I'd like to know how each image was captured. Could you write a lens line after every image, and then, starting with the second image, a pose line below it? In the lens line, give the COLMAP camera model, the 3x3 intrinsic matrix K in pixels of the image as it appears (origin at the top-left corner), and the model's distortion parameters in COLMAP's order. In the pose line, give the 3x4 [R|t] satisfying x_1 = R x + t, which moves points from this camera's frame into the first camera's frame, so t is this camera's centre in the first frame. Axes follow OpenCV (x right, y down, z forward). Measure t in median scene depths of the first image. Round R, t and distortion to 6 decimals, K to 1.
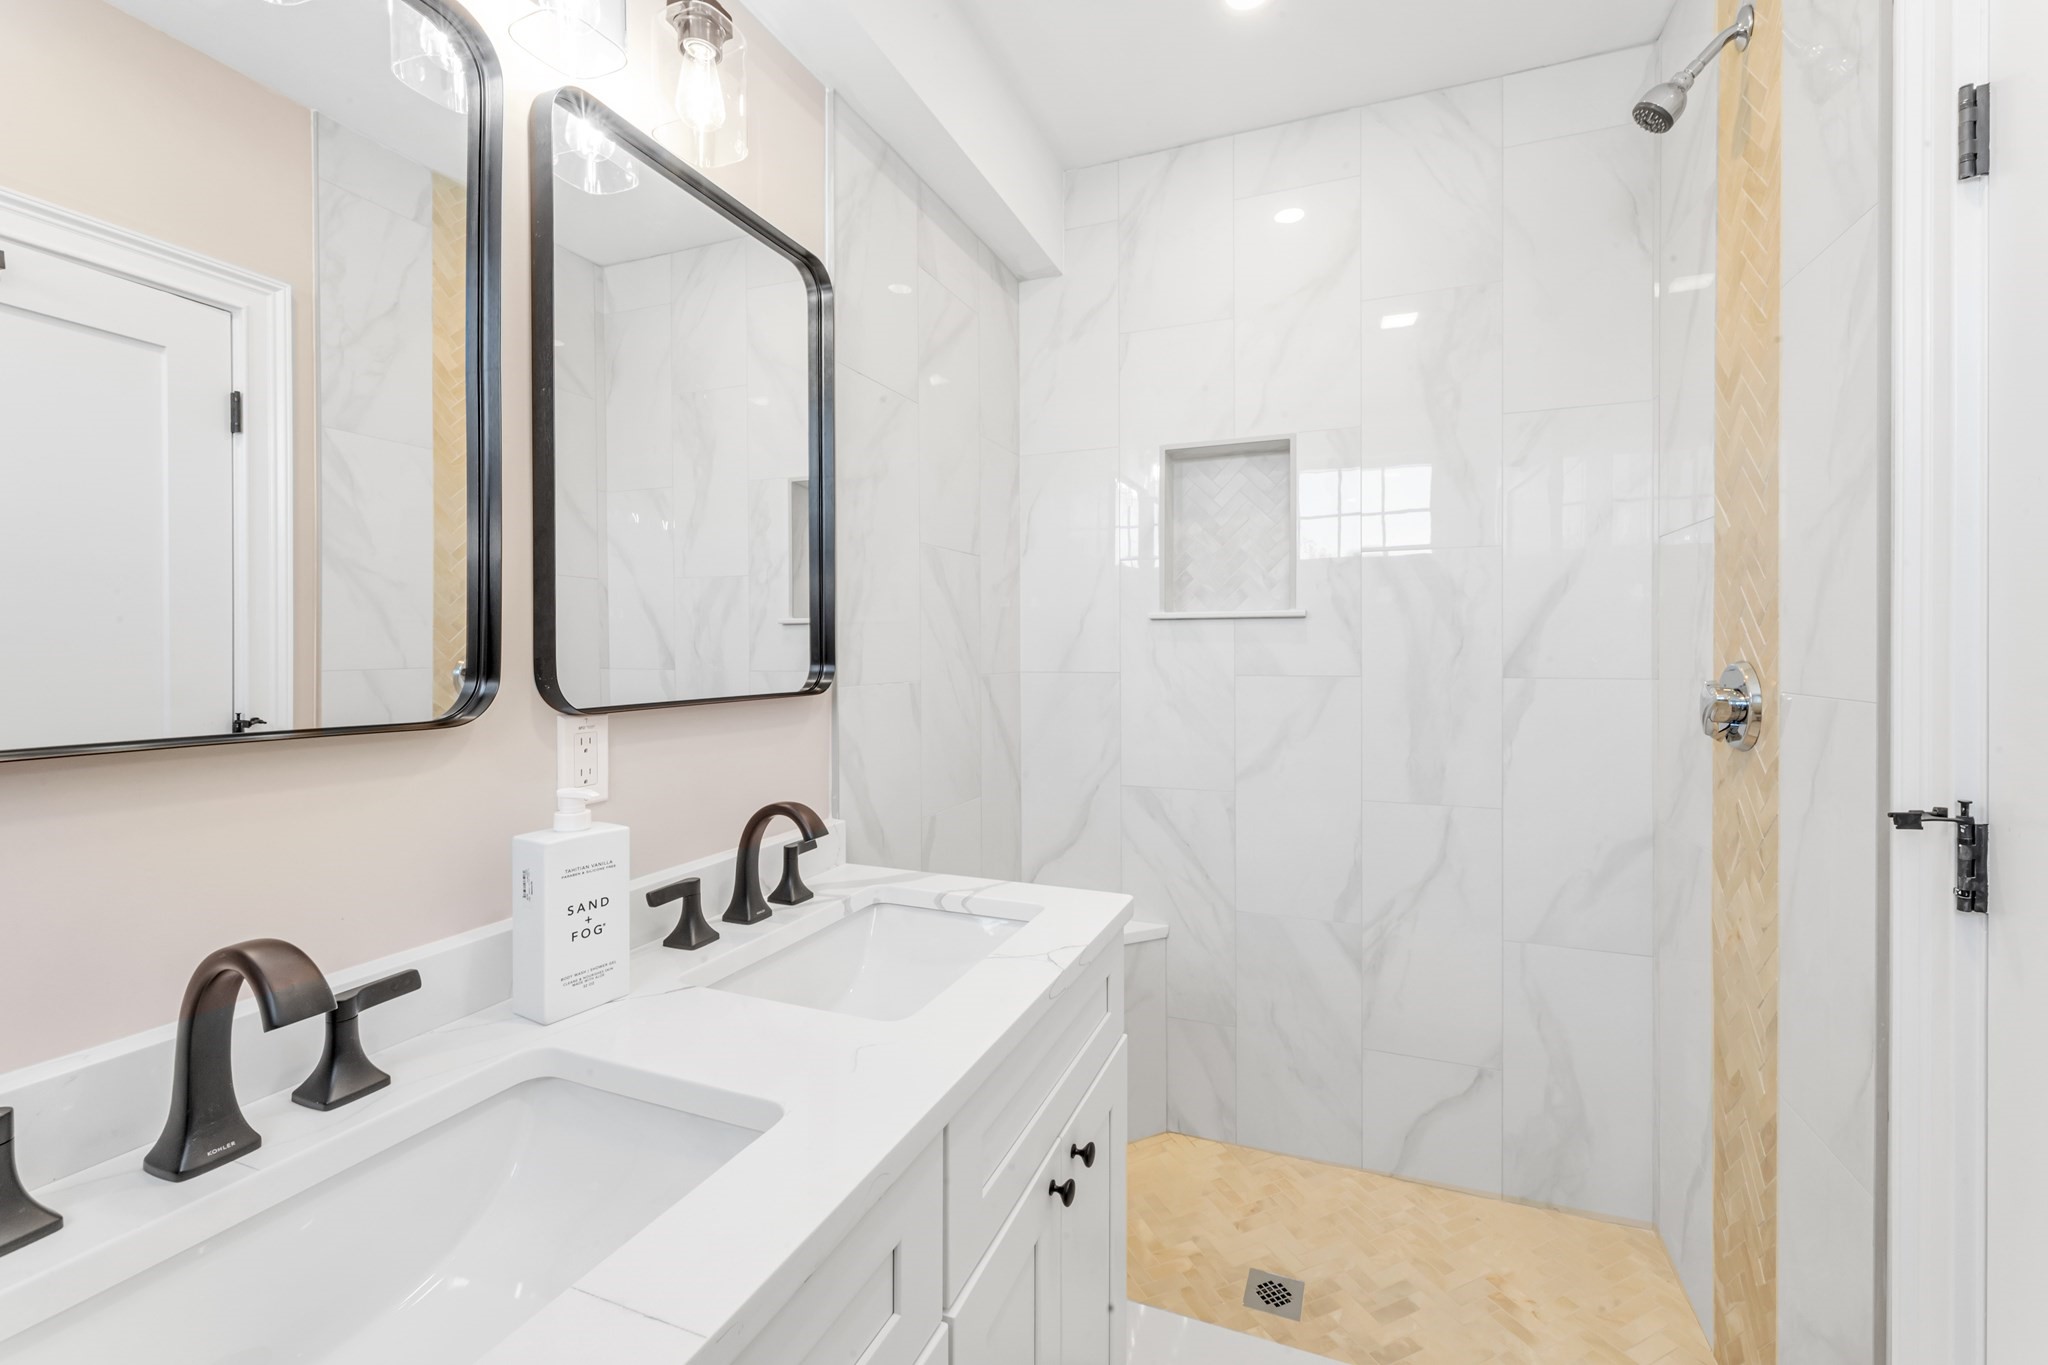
lens RADIAL K [[840.2, 0, 1034.1], [0, 840.2, 660.3], [0, 0, 1]] dist [0.001181, 0.000176]
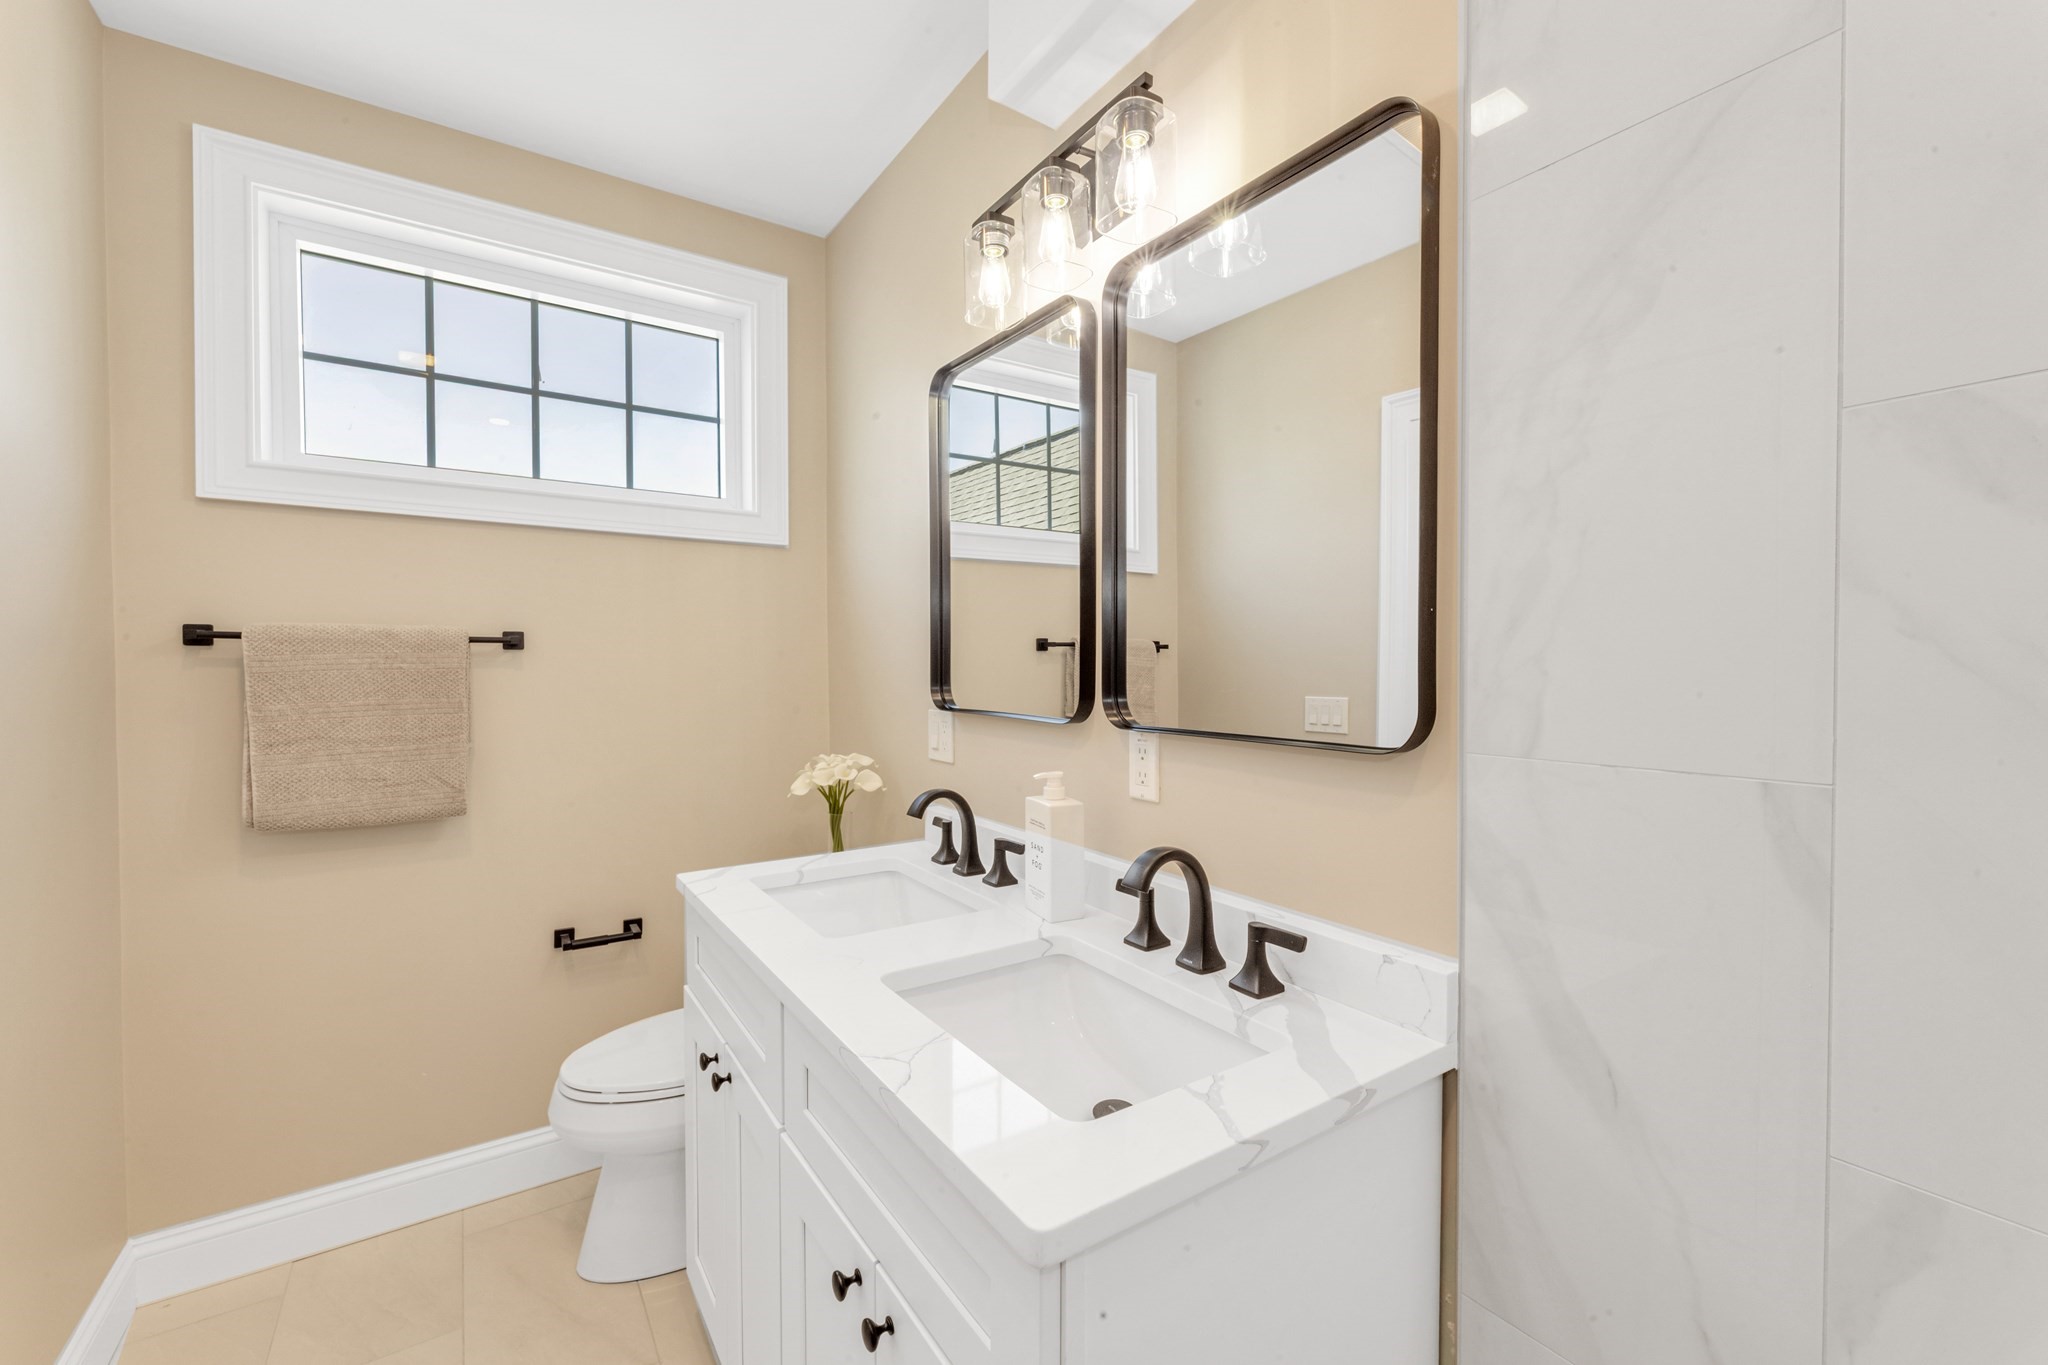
lens RADIAL K [[840.2, 0, 1034.1], [0, 840.2, 660.3], [0, 0, 1]] dist [0.001181, 0.000176]
pose [[-0.554057, 0.006560, -0.832453, 0.526076], [-0.004386, 0.999932, 0.010799, -0.047560], [0.832467, 0.009634, -0.553990, 1.292413]]
